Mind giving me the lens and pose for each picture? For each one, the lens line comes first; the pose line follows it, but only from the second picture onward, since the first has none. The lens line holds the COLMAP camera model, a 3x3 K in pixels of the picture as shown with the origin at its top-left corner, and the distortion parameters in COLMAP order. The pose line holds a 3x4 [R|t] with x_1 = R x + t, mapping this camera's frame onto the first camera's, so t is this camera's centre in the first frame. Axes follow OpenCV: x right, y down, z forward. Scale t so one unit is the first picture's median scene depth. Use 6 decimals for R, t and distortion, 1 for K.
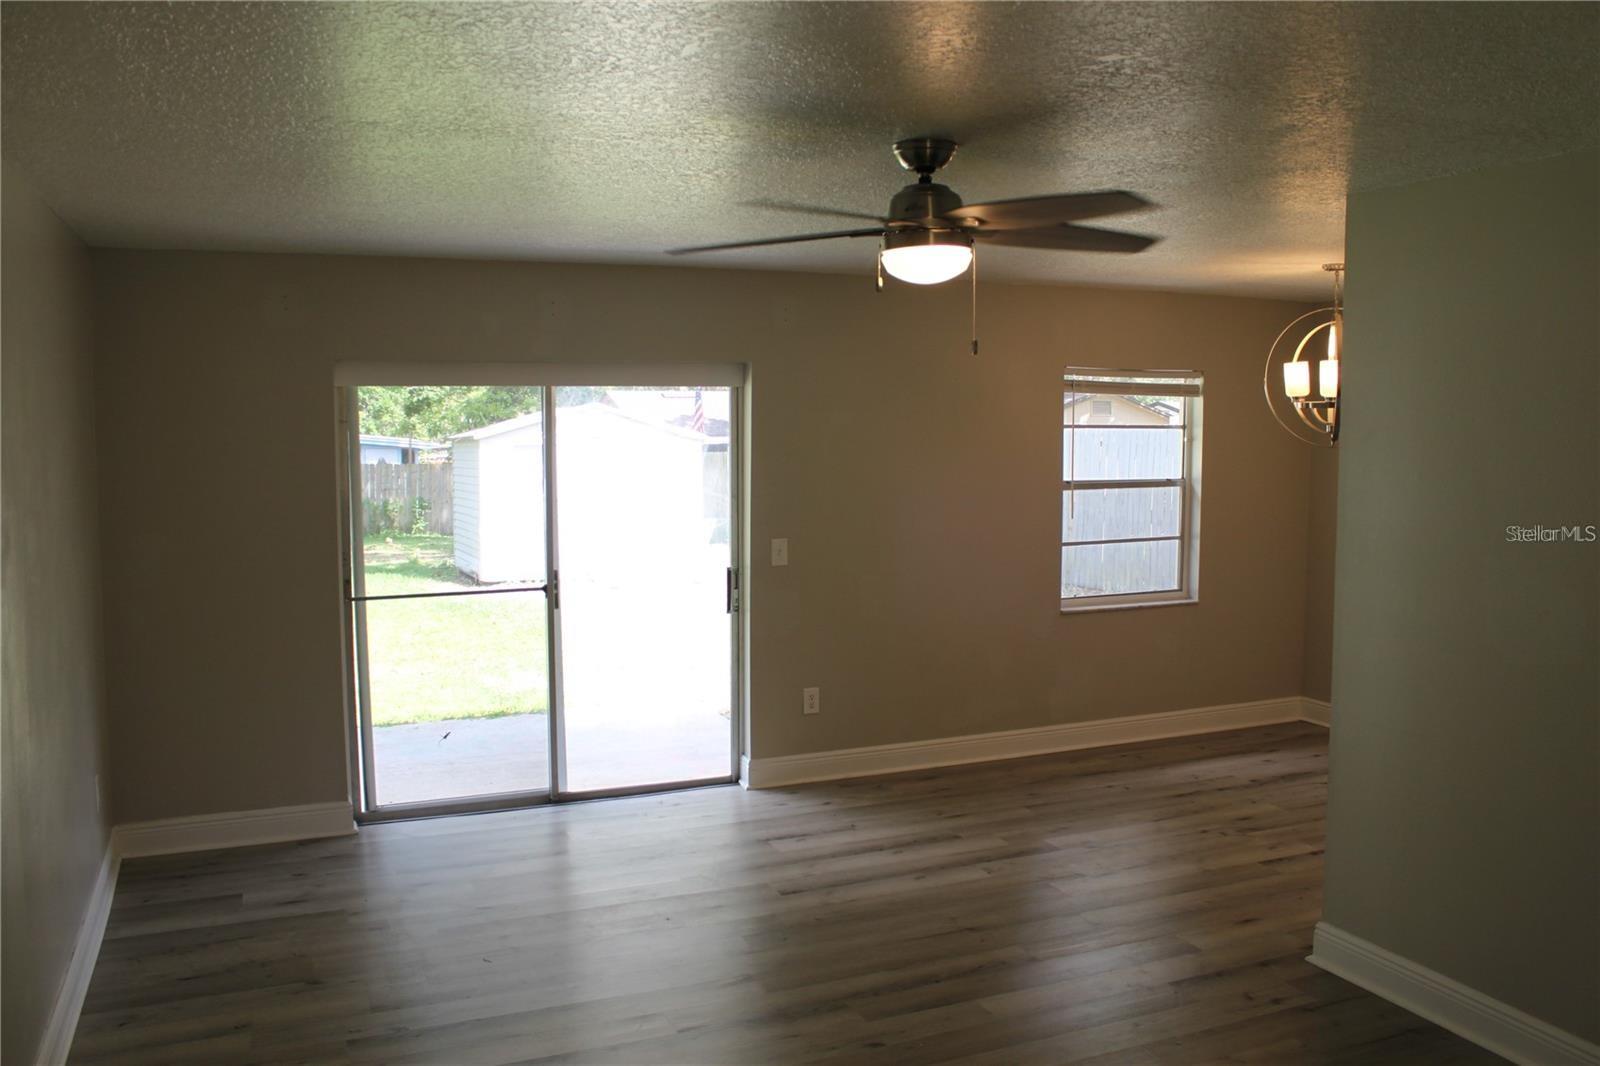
lens RADIAL K [[1327.9, 0, 799.1], [0, 1327.9, 501.6], [0, 0, 1]] dist [-0.207370, 0.228191]
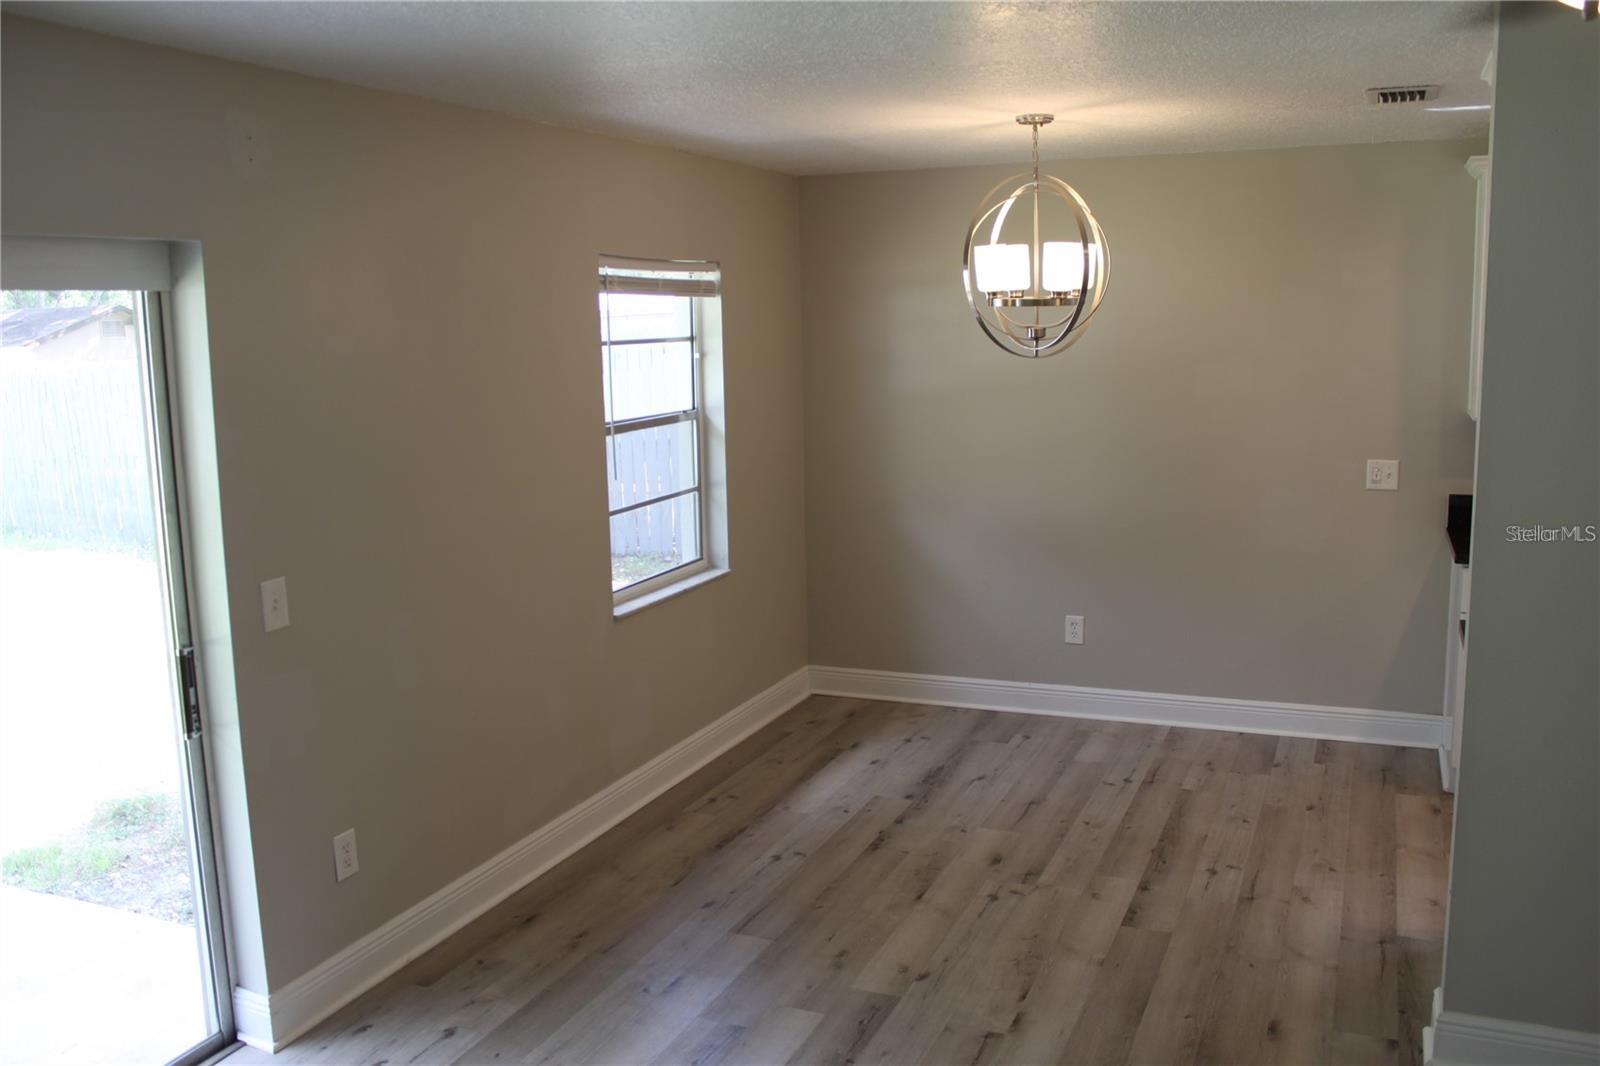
lens RADIAL K [[1327.9, 0, 799.1], [0, 1327.9, 501.6], [0, 0, 1]] dist [-0.207370, 0.228191]
pose [[0.725903, -0.113882, 0.678304, -0.197590], [0.070059, 0.993310, 0.091795, -0.033337], [-0.684220, -0.019113, 0.729025, 0.459409]]
